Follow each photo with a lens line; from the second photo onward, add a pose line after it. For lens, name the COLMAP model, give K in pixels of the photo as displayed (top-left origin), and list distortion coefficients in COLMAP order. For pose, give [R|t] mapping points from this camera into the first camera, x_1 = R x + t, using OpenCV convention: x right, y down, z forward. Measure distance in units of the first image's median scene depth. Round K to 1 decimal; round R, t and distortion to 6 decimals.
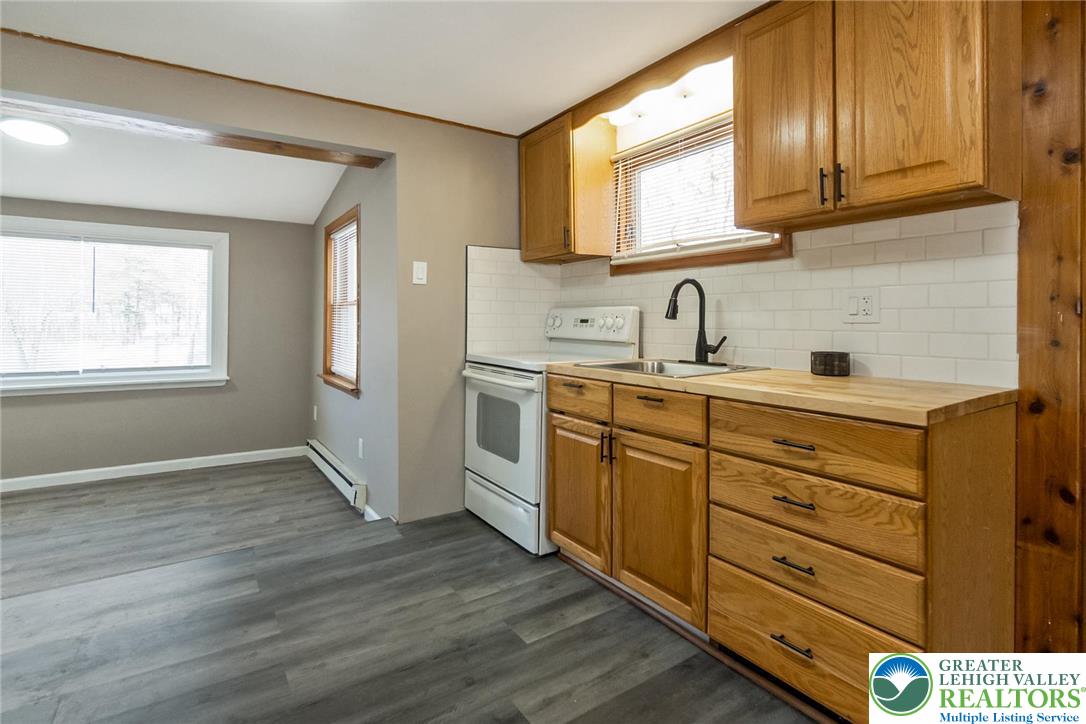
lens RADIAL K [[533.9, 0, 542.6], [0, 533.9, 315.4], [0, 0, 1]] dist [-0.000899, -0.000299]
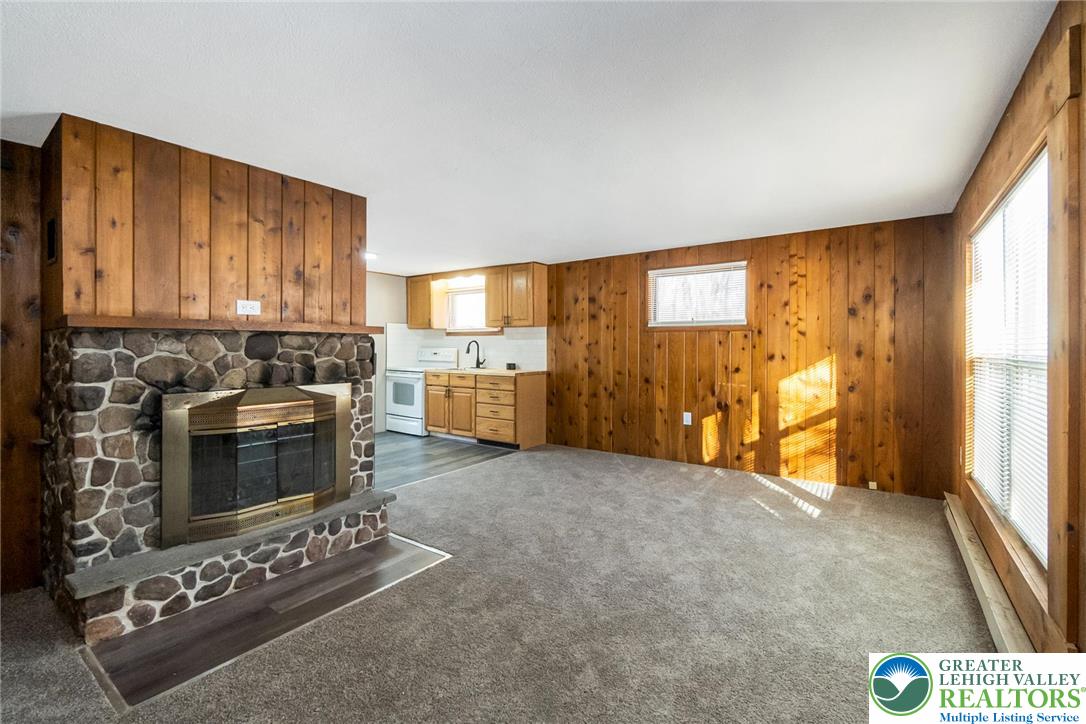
lens RADIAL K [[479.1, 0, 533.1], [0, 479.1, 359.3], [0, 0, 1]] dist [-0.001476, -0.000088]
pose [[0.941831, -0.006867, 0.336018, -0.315338], [-0.005498, 0.999343, 0.035836, -0.058227], [-0.336043, -0.035599, 0.941174, -1.640430]]
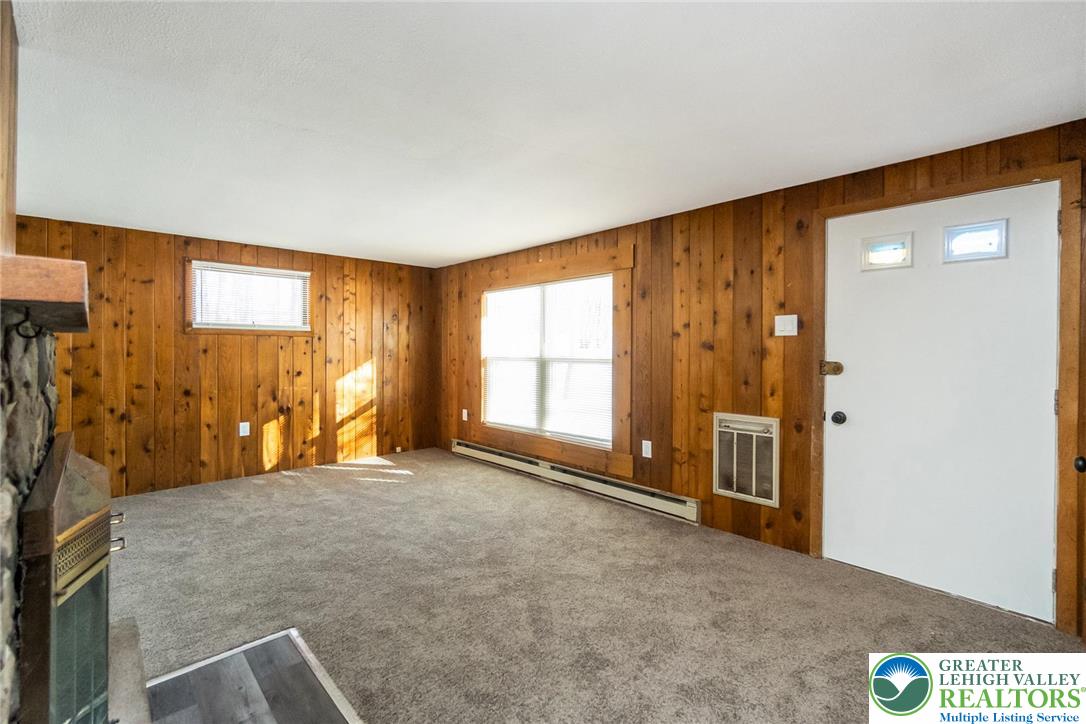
lens RADIAL K [[476.8, 0, 544.4], [0, 476.8, 359.7], [0, 0, 1]] dist [-0.001552, -0.000025]
pose [[-0.162842, -0.021202, 0.986424, -1.052028], [-0.012315, 0.999735, 0.019455, -0.061401], [-0.986575, -0.008980, -0.163059, -0.814273]]
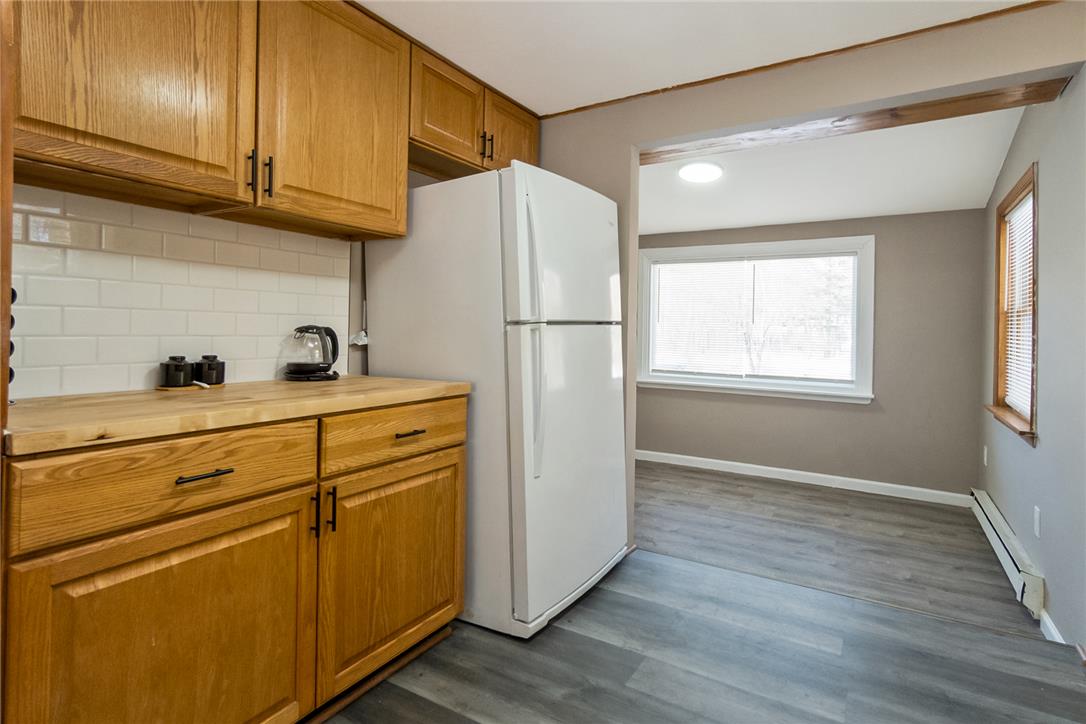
lens RADIAL K [[559.1, 0, 547.5], [0, 559.1, 327.5], [0, 0, 1]] dist [-0.000793, 0.001165]
pose [[0.424275, 0.001142, -0.905532, 0.054859], [-0.005547, 0.999984, -0.001338, 0.010818], [0.905516, 0.005591, 0.424275, 0.197314]]
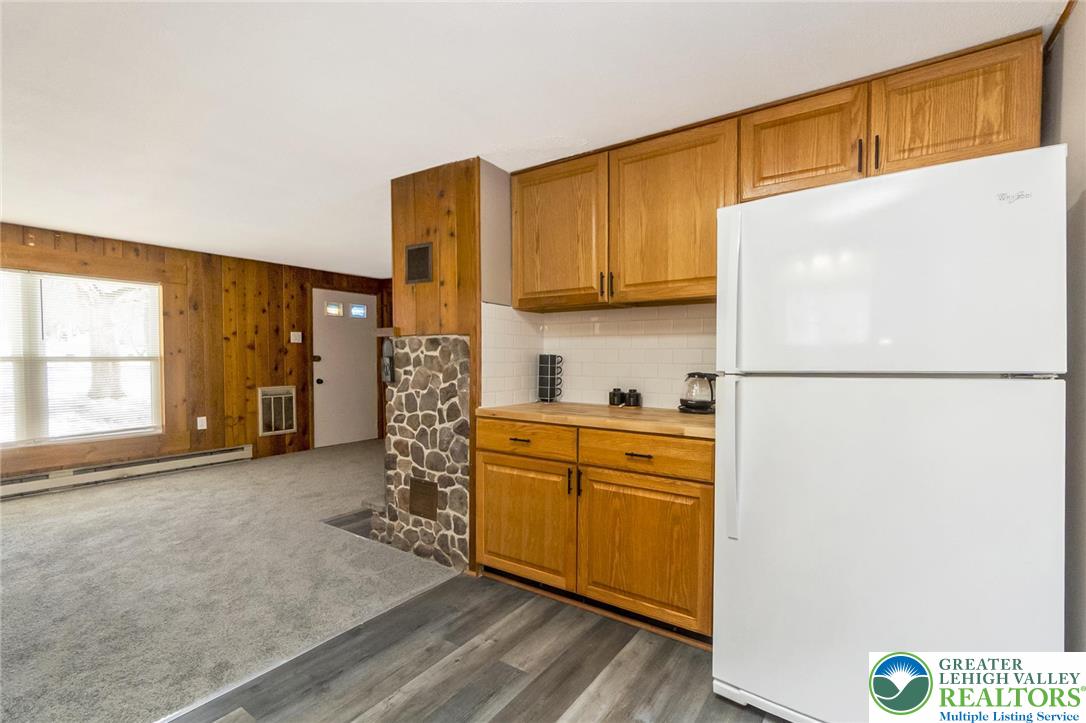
lens RADIAL K [[487.5, 0, 538.2], [0, 487.5, 372.9], [0, 0, 1]] dist [-0.003839, -0.000700]
pose [[-0.932524, 0.010995, -0.360940, -0.203894], [0.001727, 0.999661, 0.025991, -0.016848], [0.361104, 0.023614, -0.932227, 1.055066]]
